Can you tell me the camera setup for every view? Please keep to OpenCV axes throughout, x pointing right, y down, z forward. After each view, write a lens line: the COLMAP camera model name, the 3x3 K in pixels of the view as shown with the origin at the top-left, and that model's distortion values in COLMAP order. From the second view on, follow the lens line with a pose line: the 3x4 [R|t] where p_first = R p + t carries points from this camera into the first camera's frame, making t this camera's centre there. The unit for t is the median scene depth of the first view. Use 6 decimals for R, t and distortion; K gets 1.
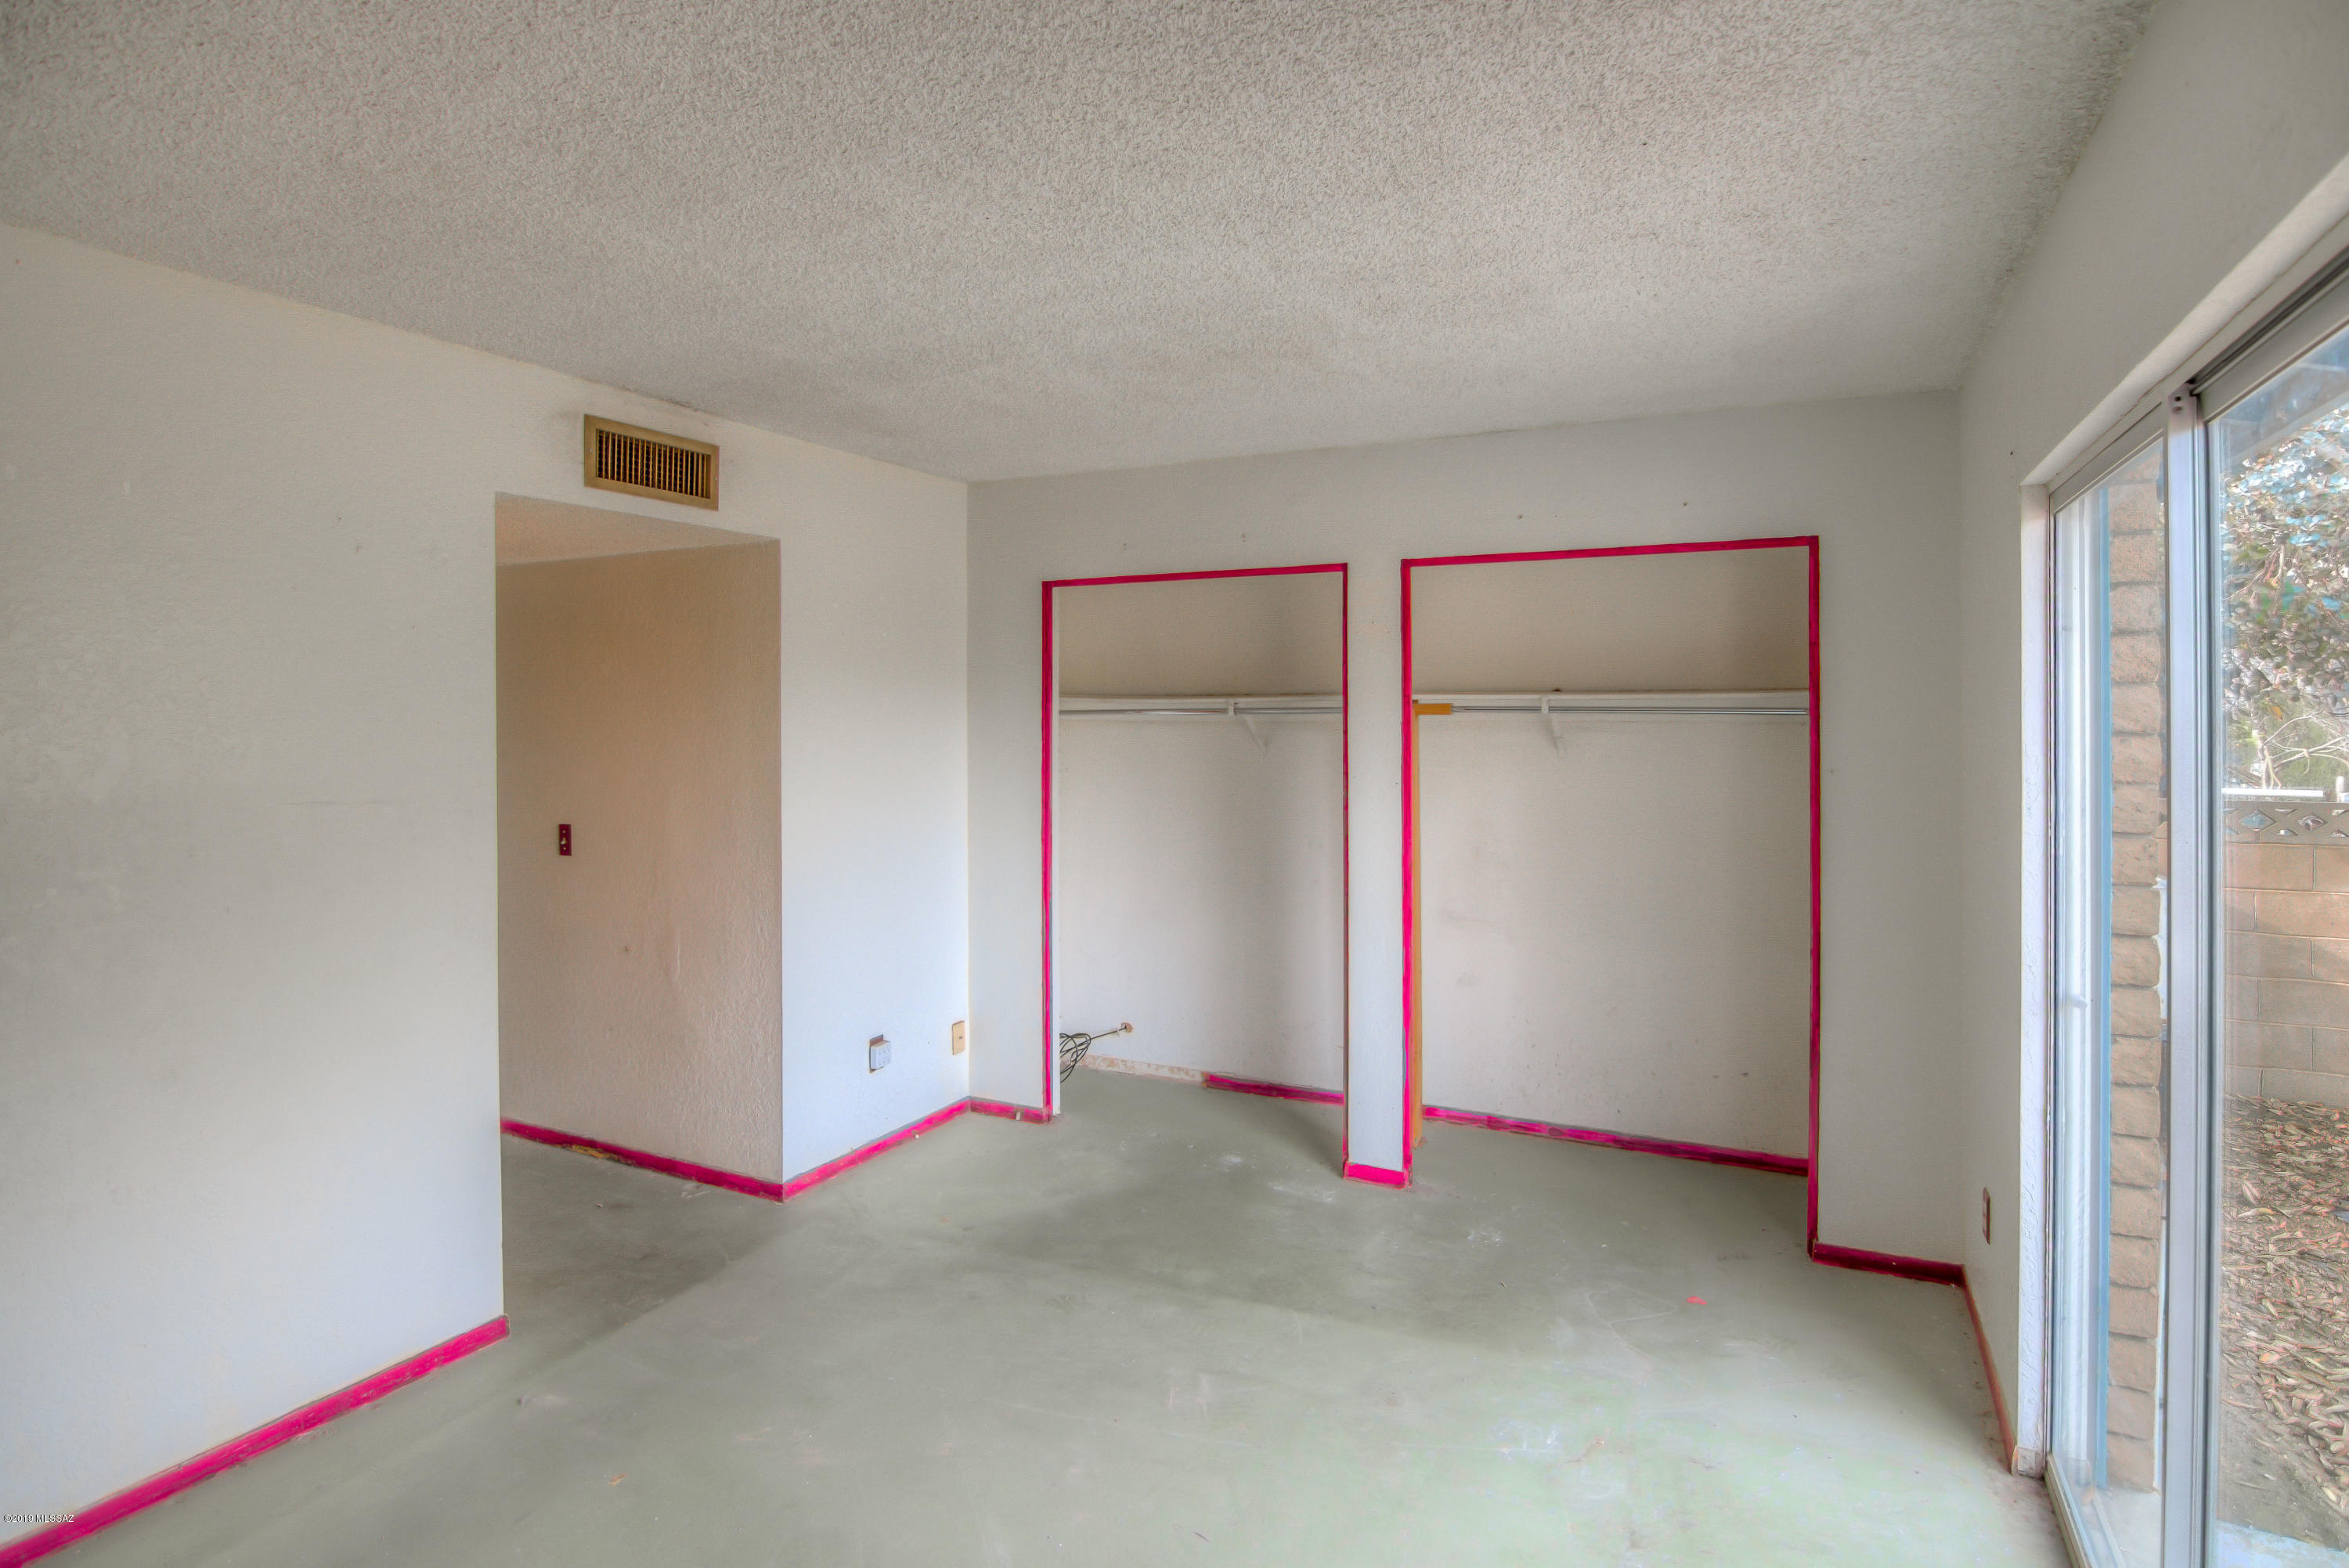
lens RADIAL K [[1204.6, 0, 1179.7], [0, 1204.6, 715.9], [0, 0, 1]] dist [0.001060, 0.000192]
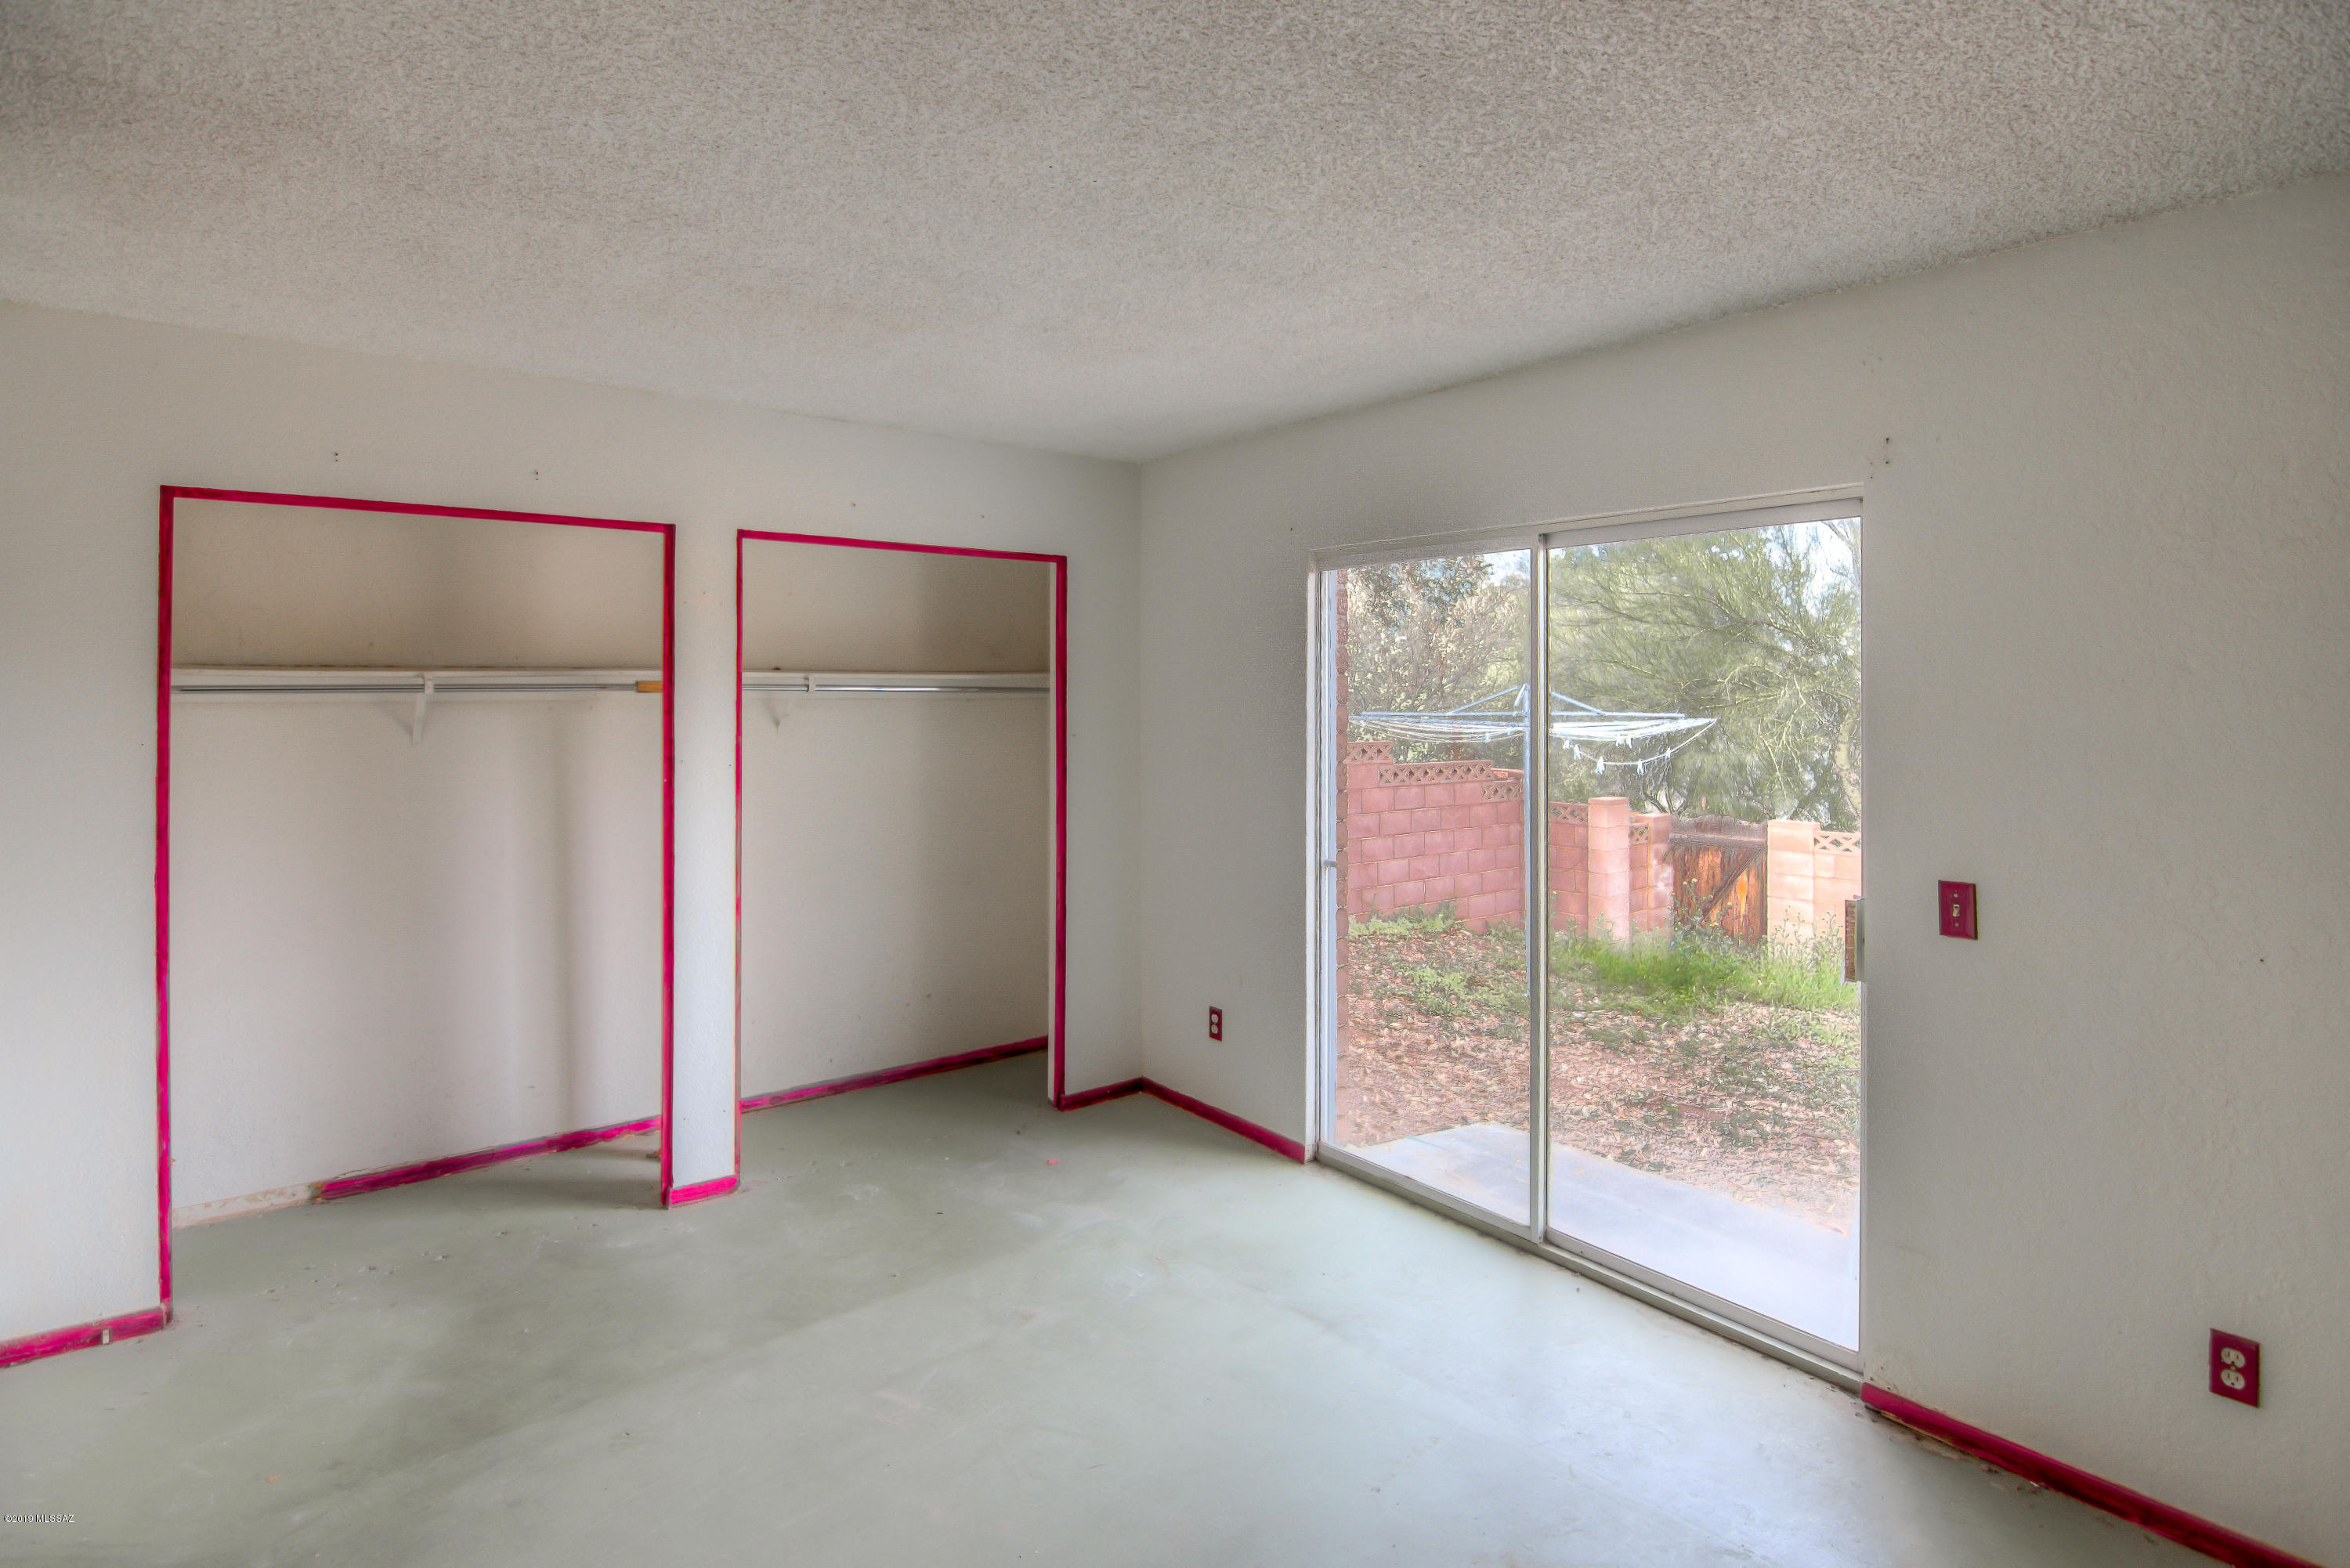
lens RADIAL K [[1220.4, 0, 1177.2], [0, 1220.4, 688.3], [0, 0, 1]] dist [-0.010985, -0.002564]
pose [[0.439745, 0.003741, 0.898115, -0.520571], [0.002228, 0.999984, -0.005257, 0.001305], [-0.898120, 0.004313, 0.439730, 0.263168]]
